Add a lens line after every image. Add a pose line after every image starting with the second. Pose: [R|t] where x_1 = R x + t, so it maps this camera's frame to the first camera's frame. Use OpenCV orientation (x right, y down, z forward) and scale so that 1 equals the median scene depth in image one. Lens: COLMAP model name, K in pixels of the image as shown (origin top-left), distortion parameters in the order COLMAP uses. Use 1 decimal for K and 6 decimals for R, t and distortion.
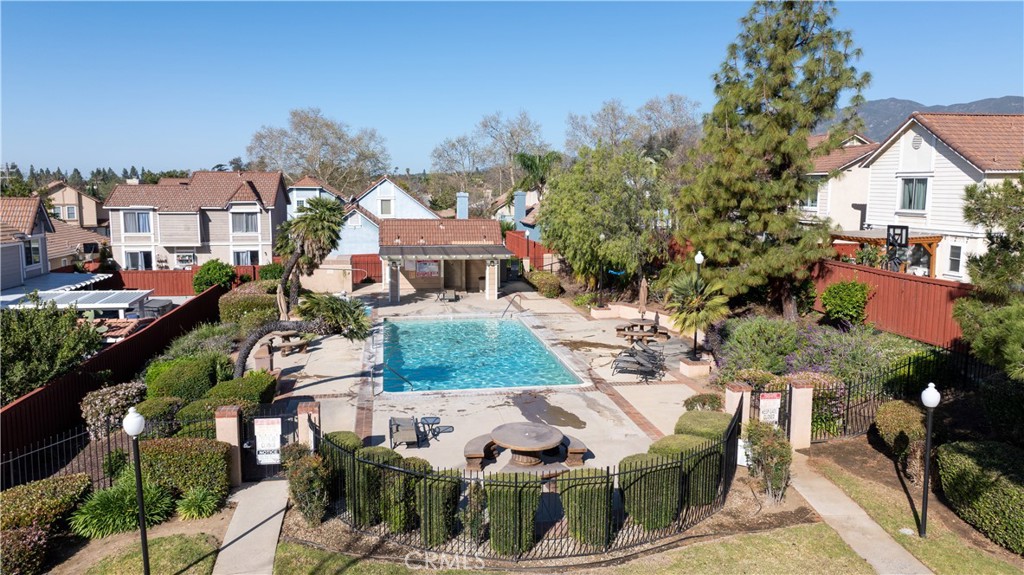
lens RADIAL K [[723.3, 0, 517.5], [0, 723.3, 281.8], [0, 0, 1]] dist [-0.019814, 0.002427]
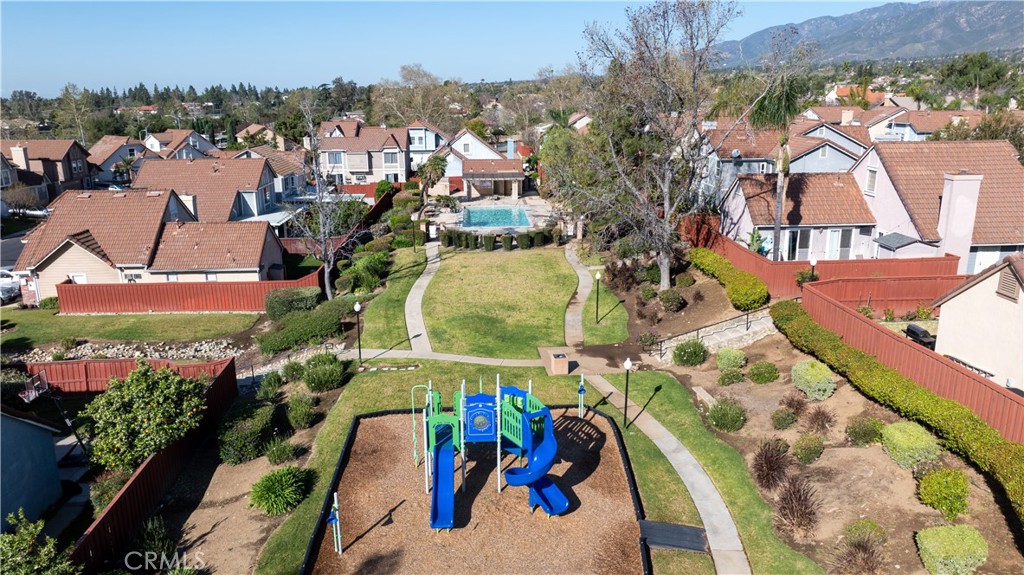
lens RADIAL K [[723.3, 0, 517.5], [0, 723.3, 281.8], [0, 0, 1]] dist [-0.019814, 0.002427]
pose [[0.992763, 0.017465, -0.118816, 0.216194], [-0.002509, 0.992169, 0.124876, -0.000098], [0.120067, -0.123674, 0.985032, -1.054559]]
